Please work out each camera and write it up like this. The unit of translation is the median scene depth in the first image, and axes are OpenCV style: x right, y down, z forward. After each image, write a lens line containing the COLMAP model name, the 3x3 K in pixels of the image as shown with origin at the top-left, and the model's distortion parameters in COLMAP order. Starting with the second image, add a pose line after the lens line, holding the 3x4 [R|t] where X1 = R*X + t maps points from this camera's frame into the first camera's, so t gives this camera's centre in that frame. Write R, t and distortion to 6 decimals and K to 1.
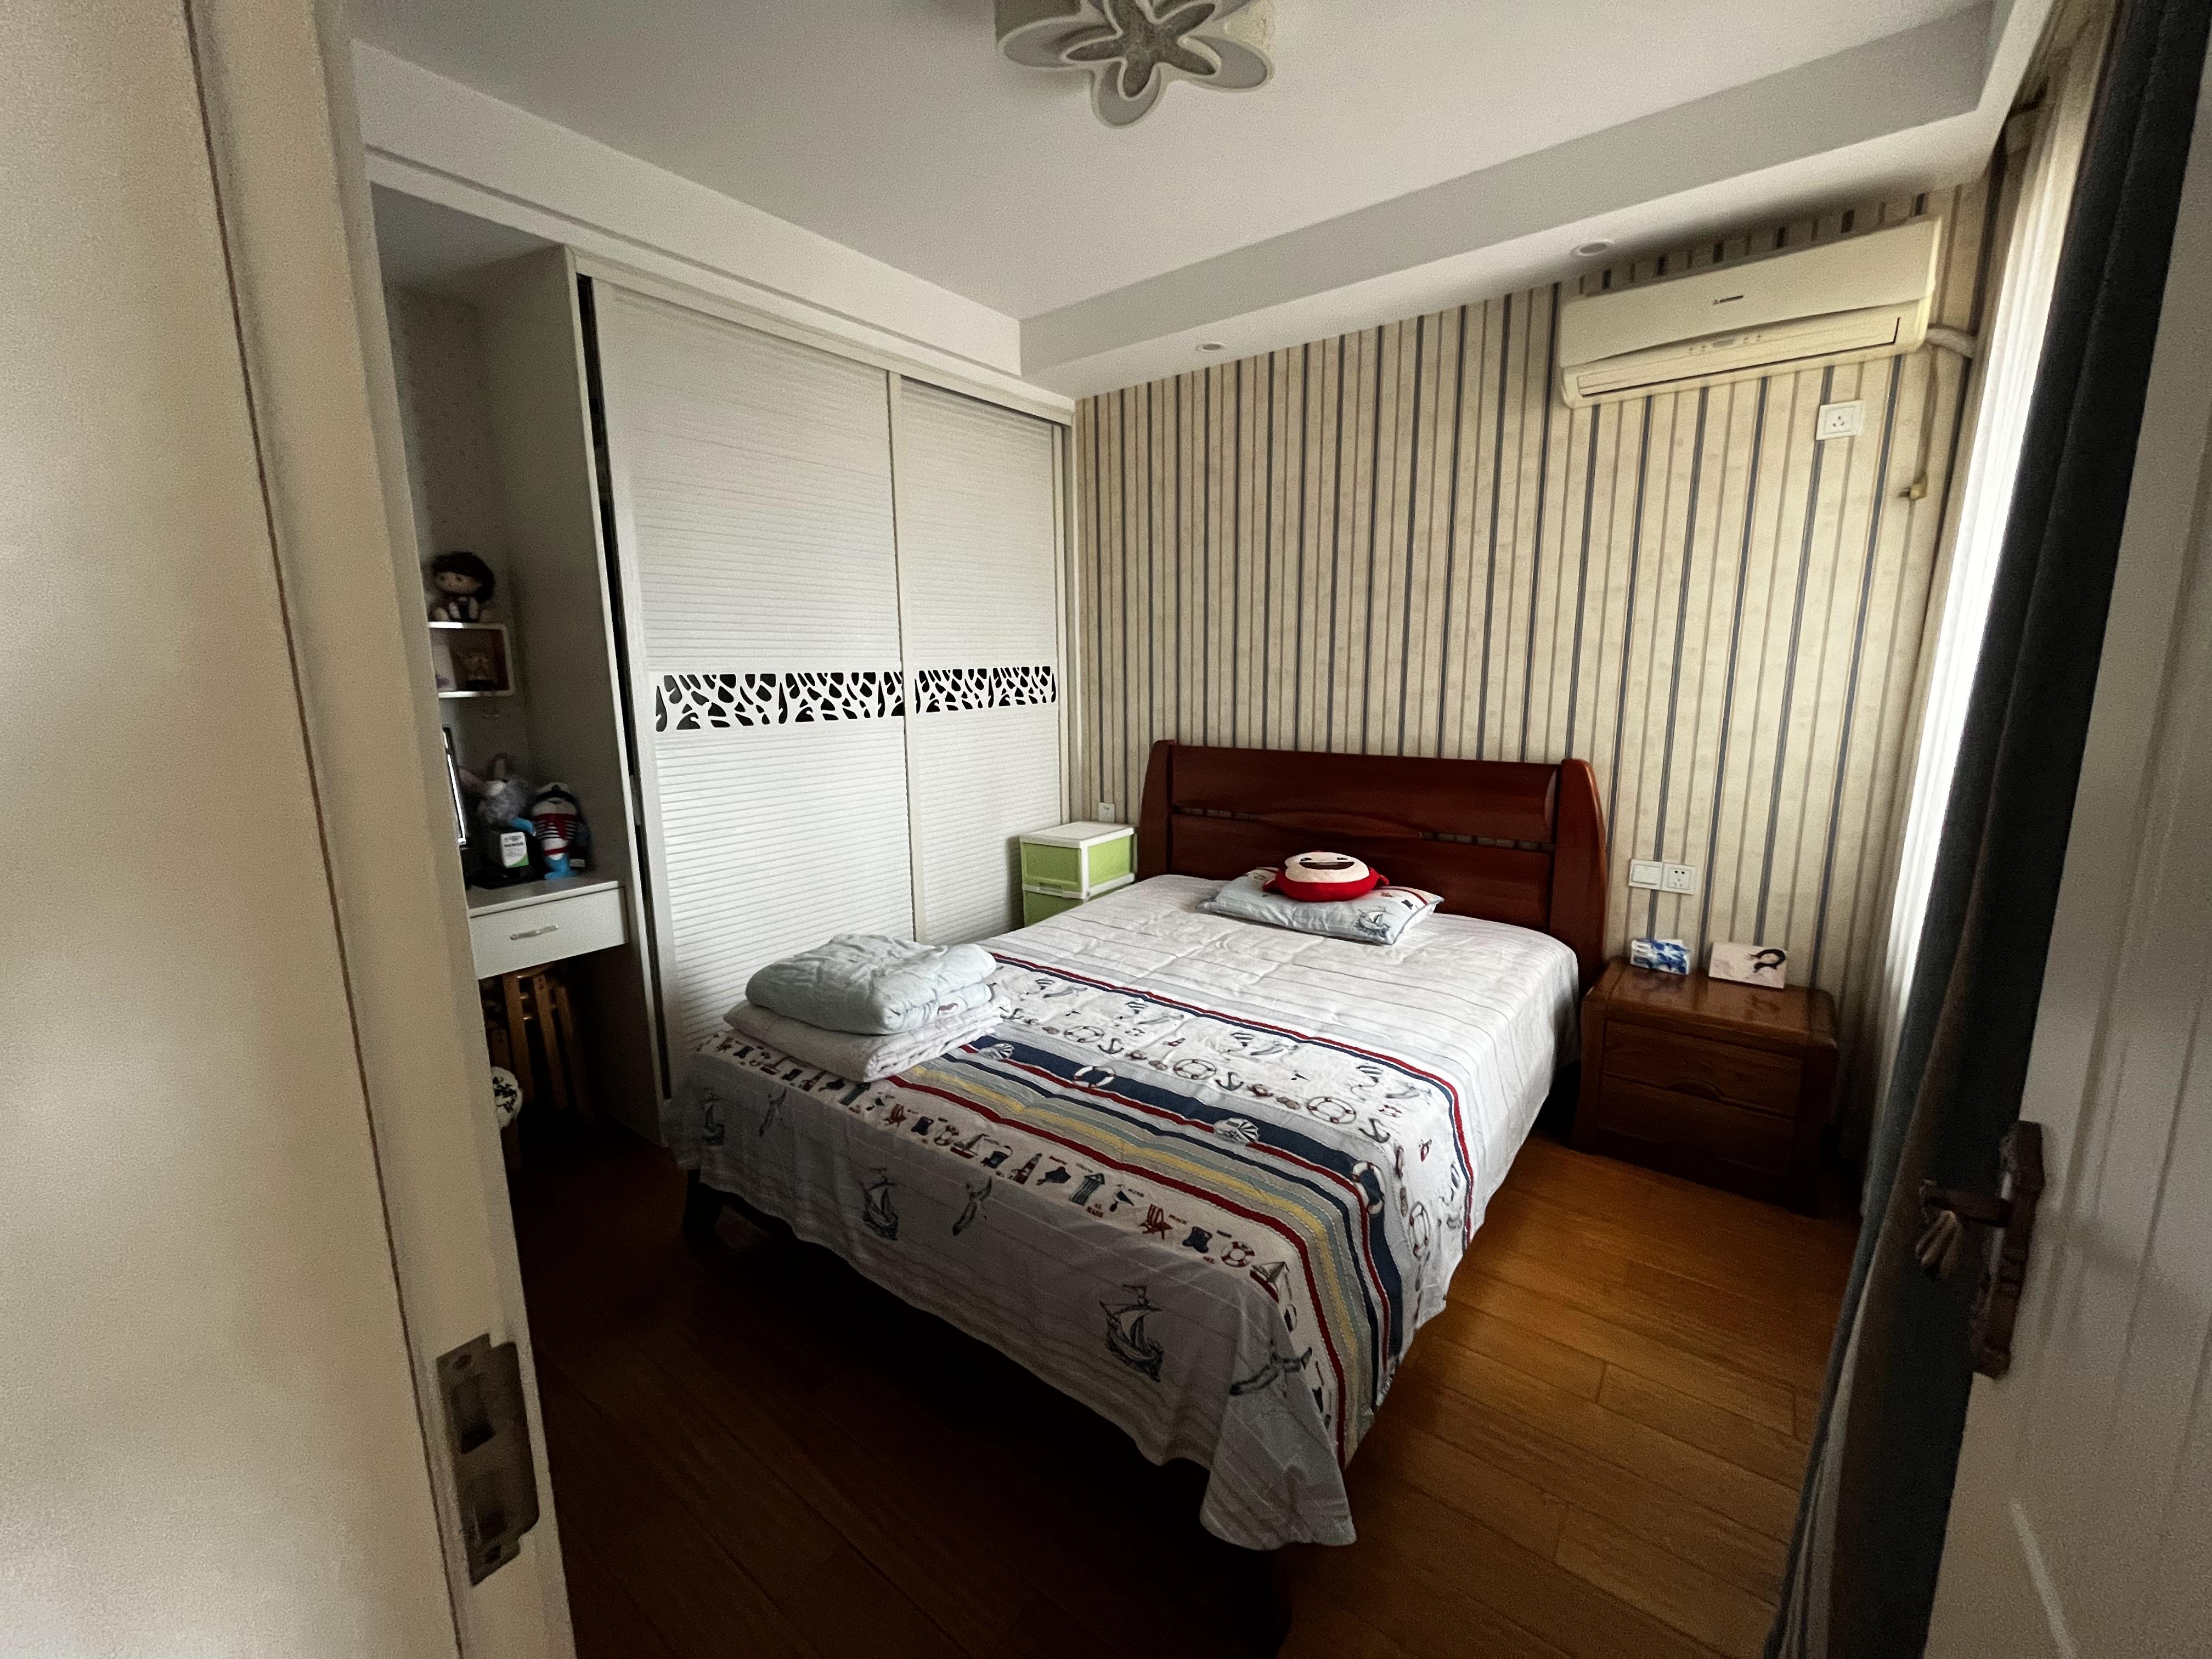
lens RADIAL K [[892.5, 0, 1103.3], [0, 892.5, 821.4], [0, 0, 1]] dist [-0.002407, -0.000080]
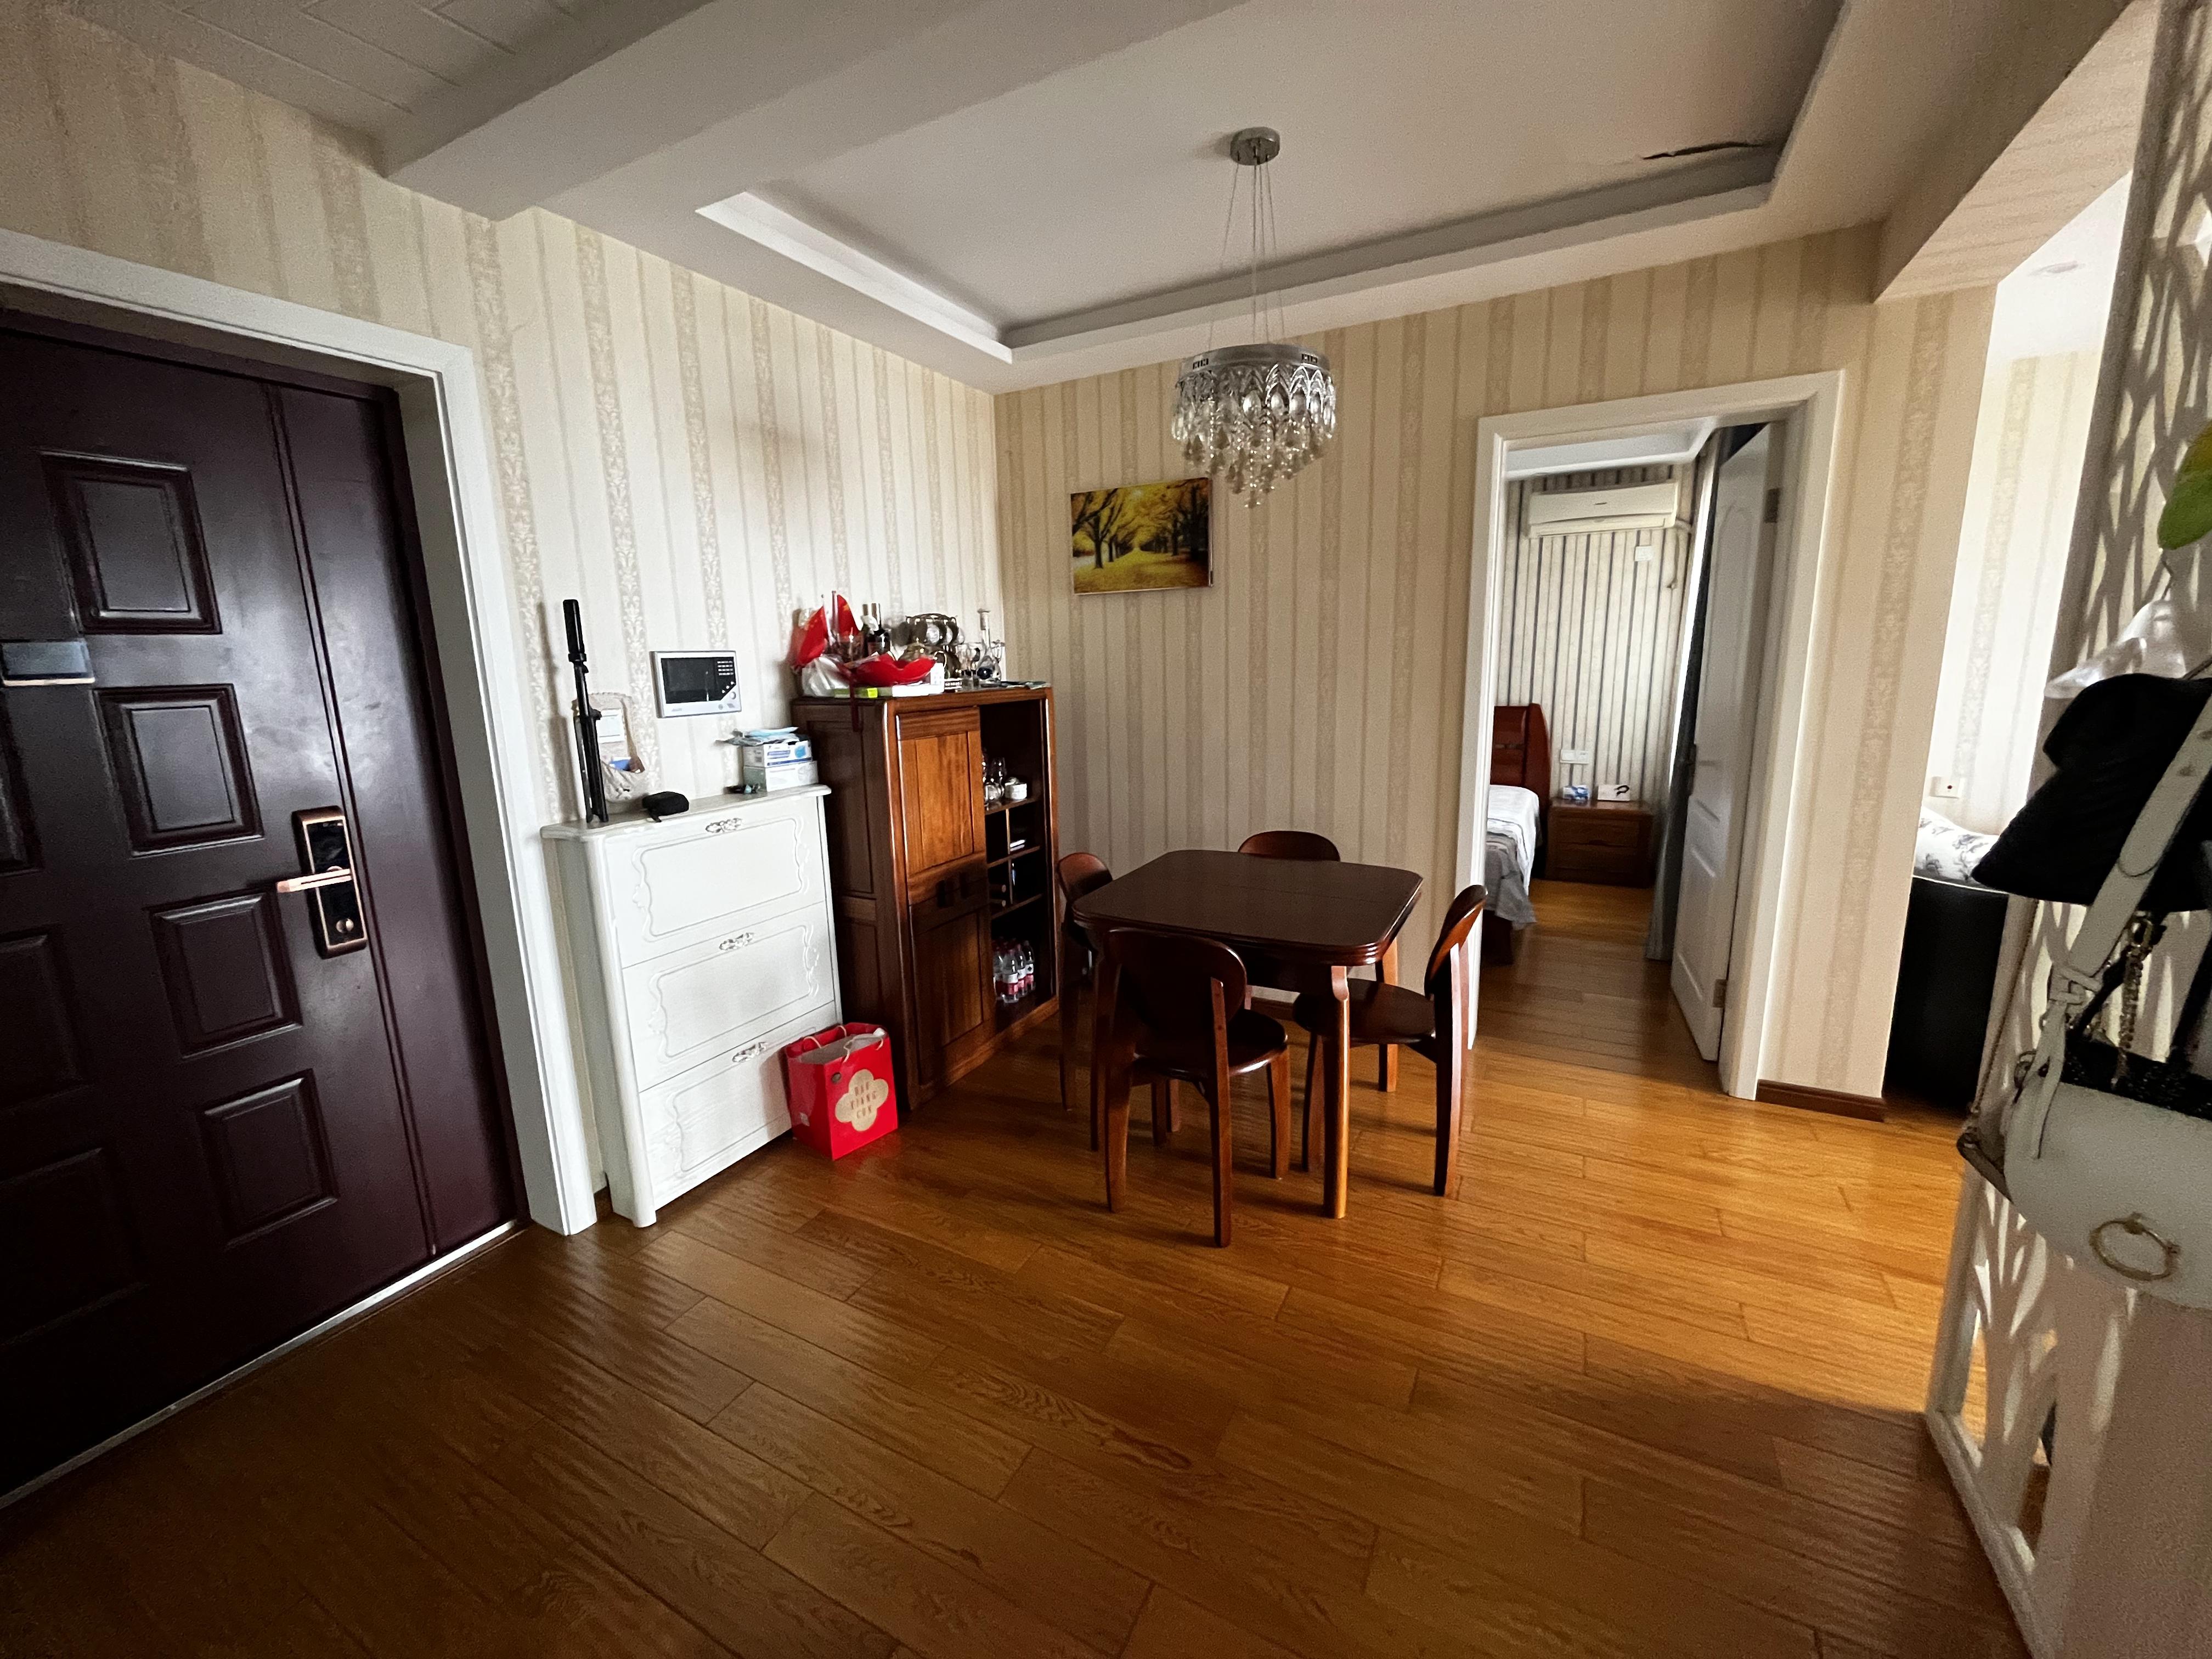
lens RADIAL K [[892.5, 0, 1107.7], [0, 892.5, 830.3], [0, 0, 1]] dist [-0.002407, -0.000080]
pose [[0.988455, -0.037356, 0.146840, -0.847486], [0.036542, 0.999298, 0.008237, 0.187866], [-0.147045, -0.002776, 0.989126, -1.006523]]
